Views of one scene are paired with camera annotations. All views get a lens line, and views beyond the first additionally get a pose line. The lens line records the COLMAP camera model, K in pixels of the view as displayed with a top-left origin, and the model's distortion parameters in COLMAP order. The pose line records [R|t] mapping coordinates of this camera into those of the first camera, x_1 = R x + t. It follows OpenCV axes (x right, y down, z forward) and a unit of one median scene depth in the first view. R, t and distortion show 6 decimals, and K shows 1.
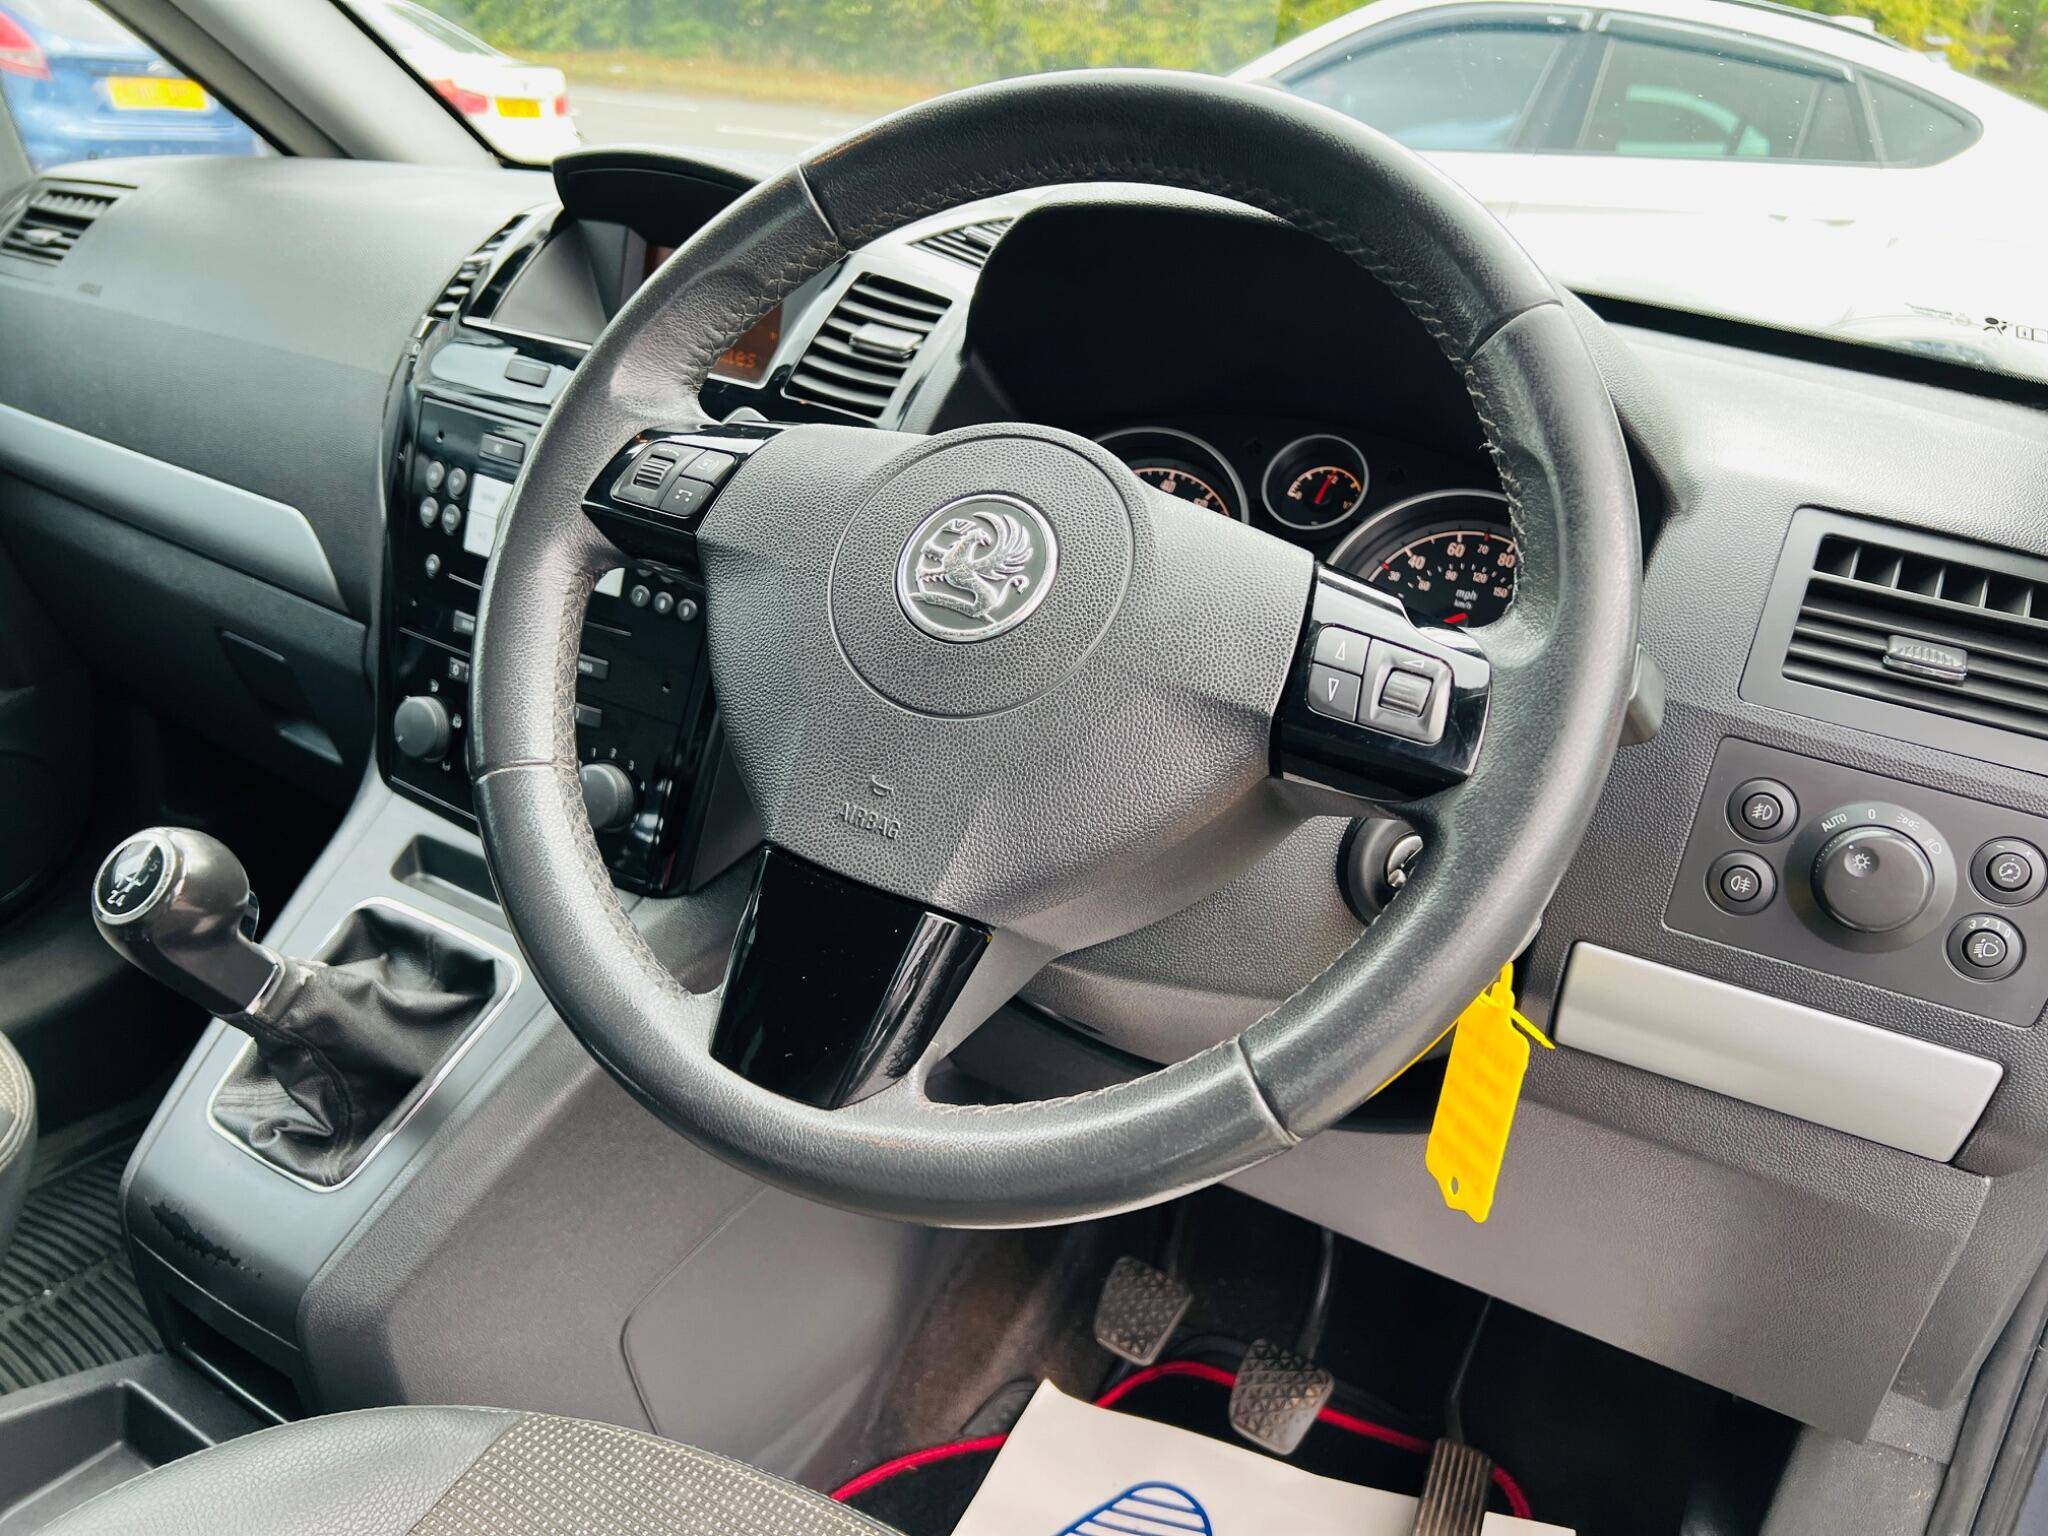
lens RADIAL K [[1545.3, 0, 1040.7], [0, 1545.3, 762.5], [0, 0, 1]] dist [0.053421, -0.067799]
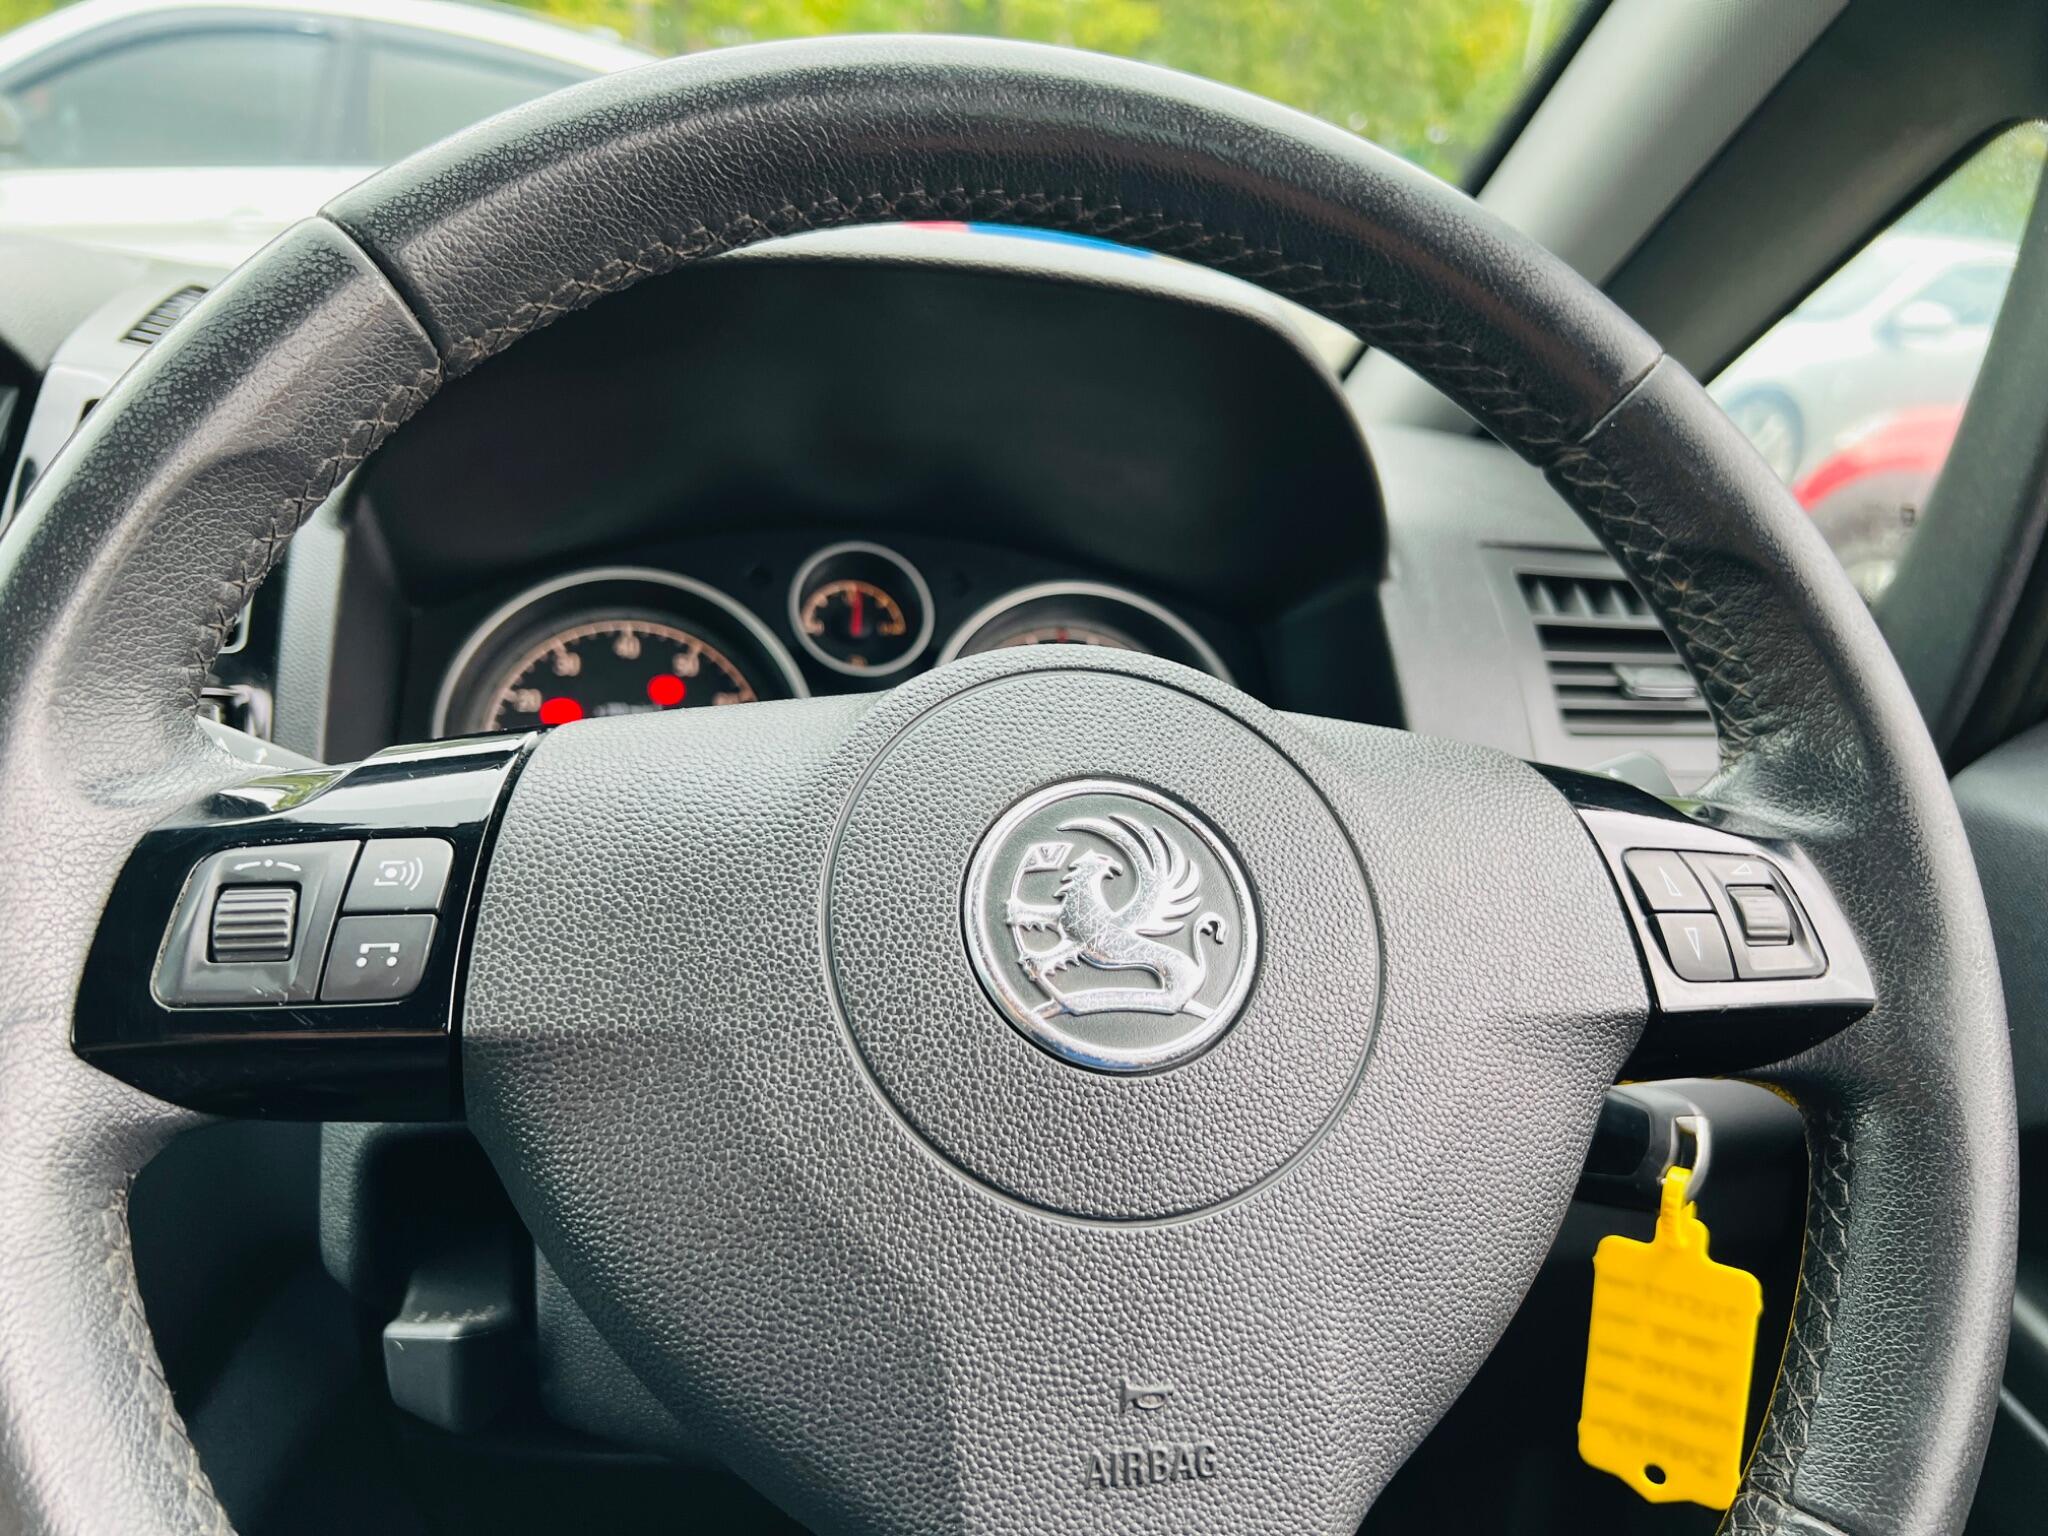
lens RADIAL K [[1545.3, 0, 1005.1], [0, 1545.3, 752.1], [0, 0, 1]] dist [0.053421, -0.067799]
pose [[0.751208, -0.251278, 0.610366, -0.250203], [0.265270, 0.961672, 0.069424, -0.148235], [-0.604416, 0.109759, 0.789071, 0.370691]]
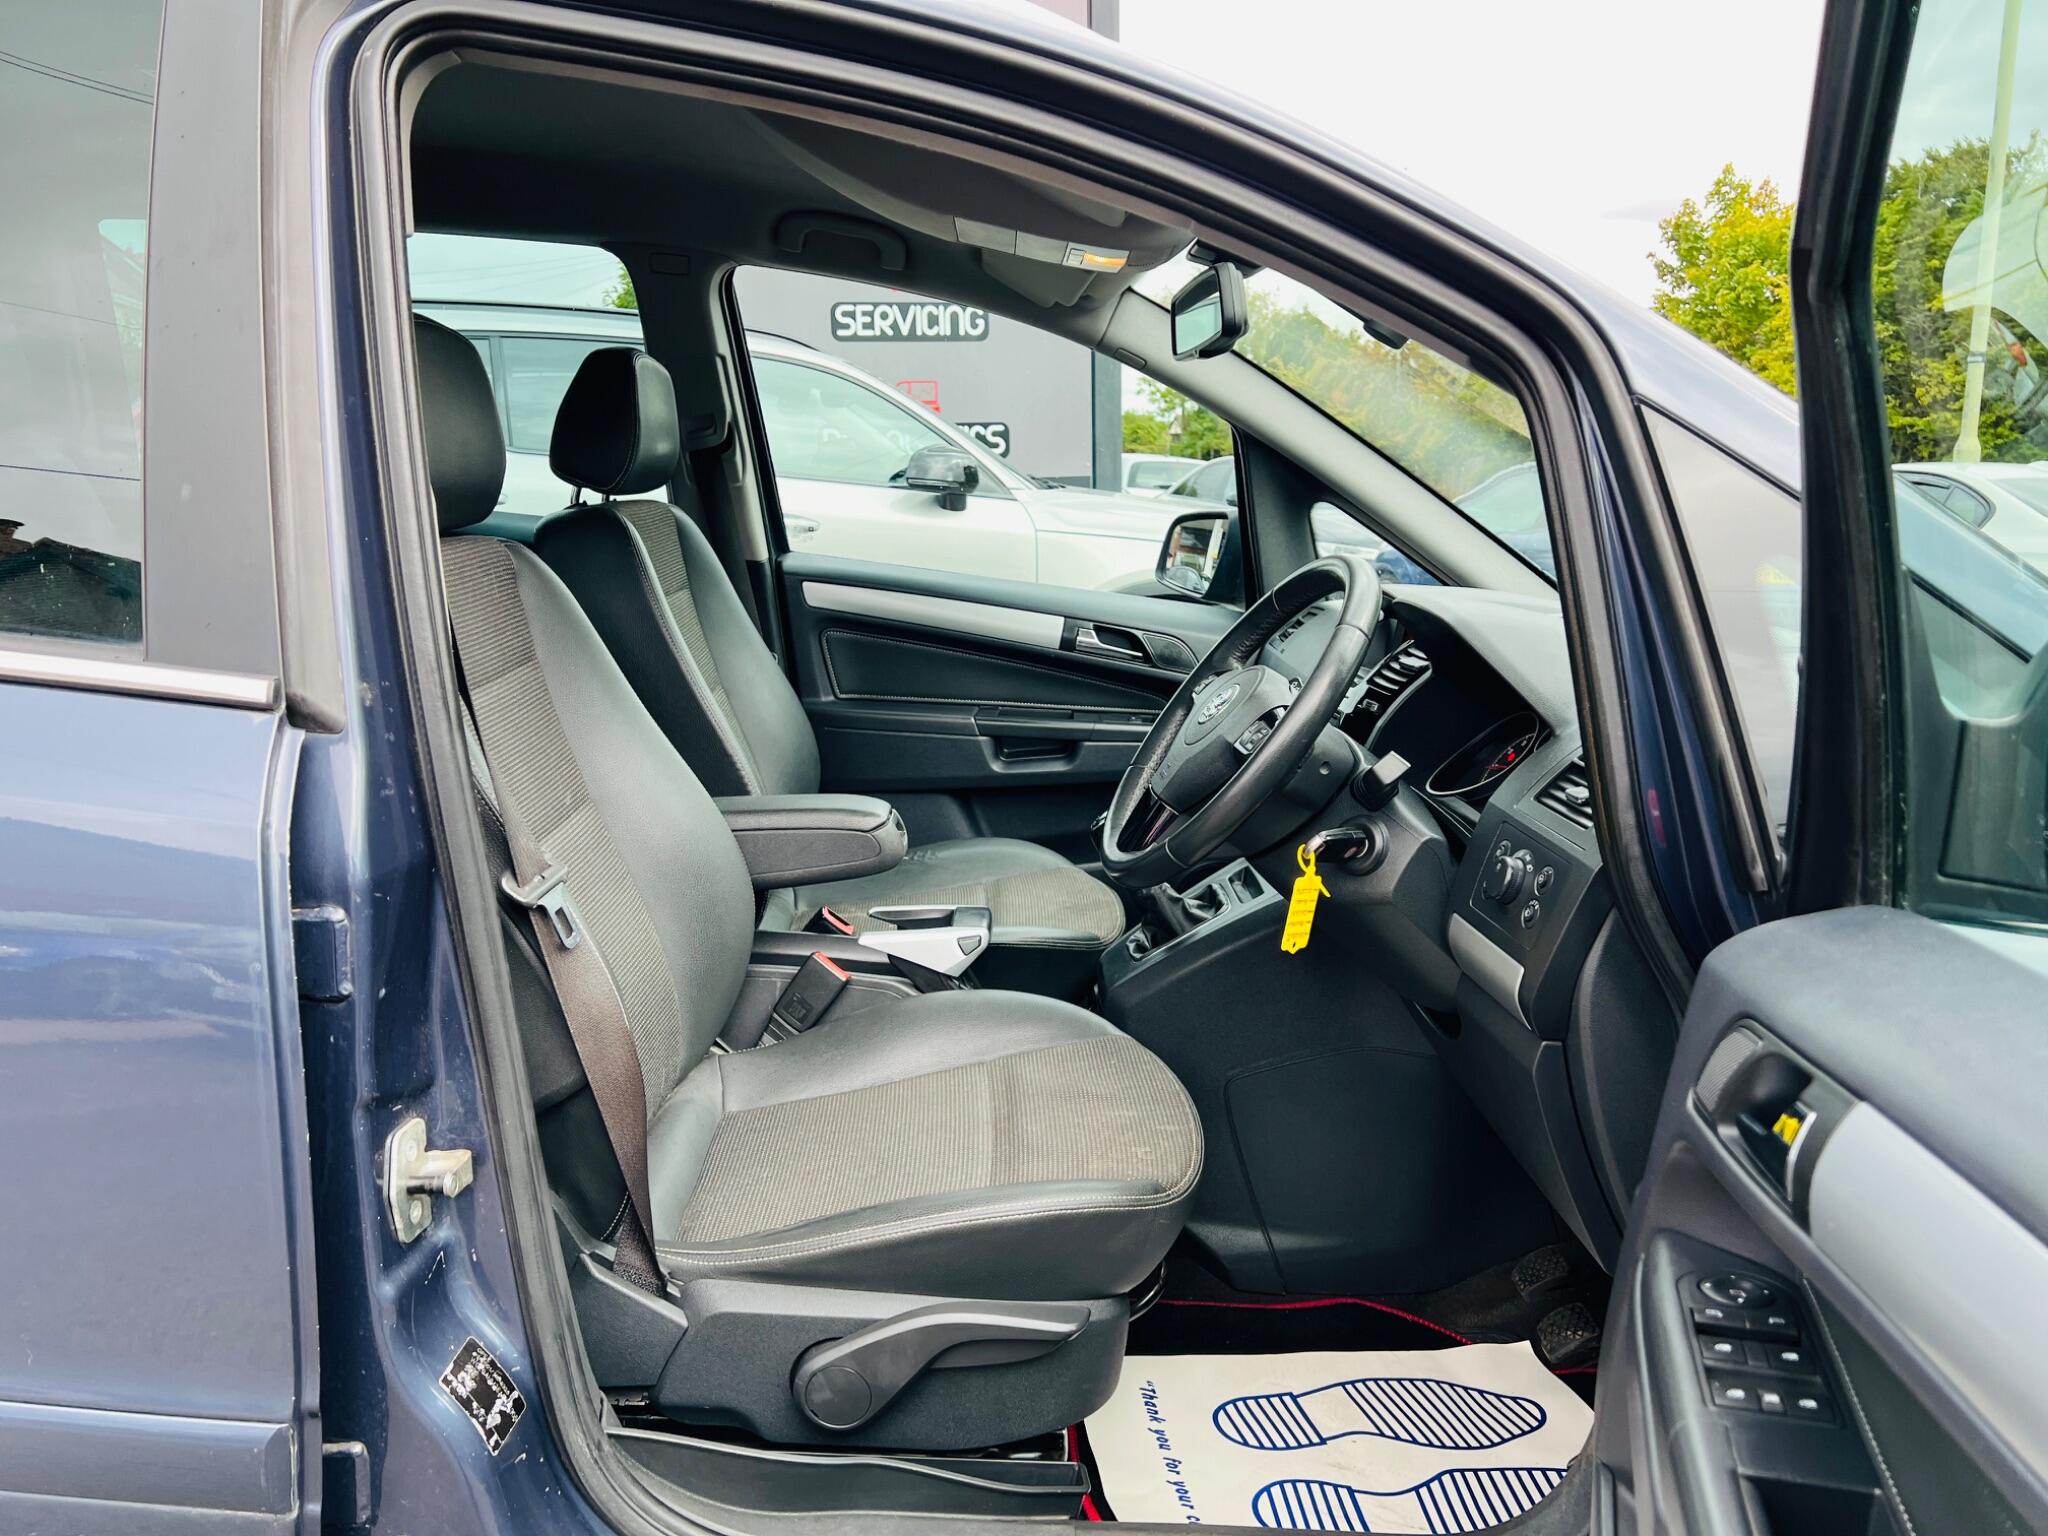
lens RADIAL K [[1545.3, 0, 991.7], [0, 1545.3, 762.9], [0, 0, 1]] dist [0.053421, -0.067799]
pose [[0.516636, 0.086062, -0.851869, 1.502724], [-0.317272, 0.943349, -0.097113, 0.273256], [0.795252, 0.320446, 0.514674, -0.582865]]
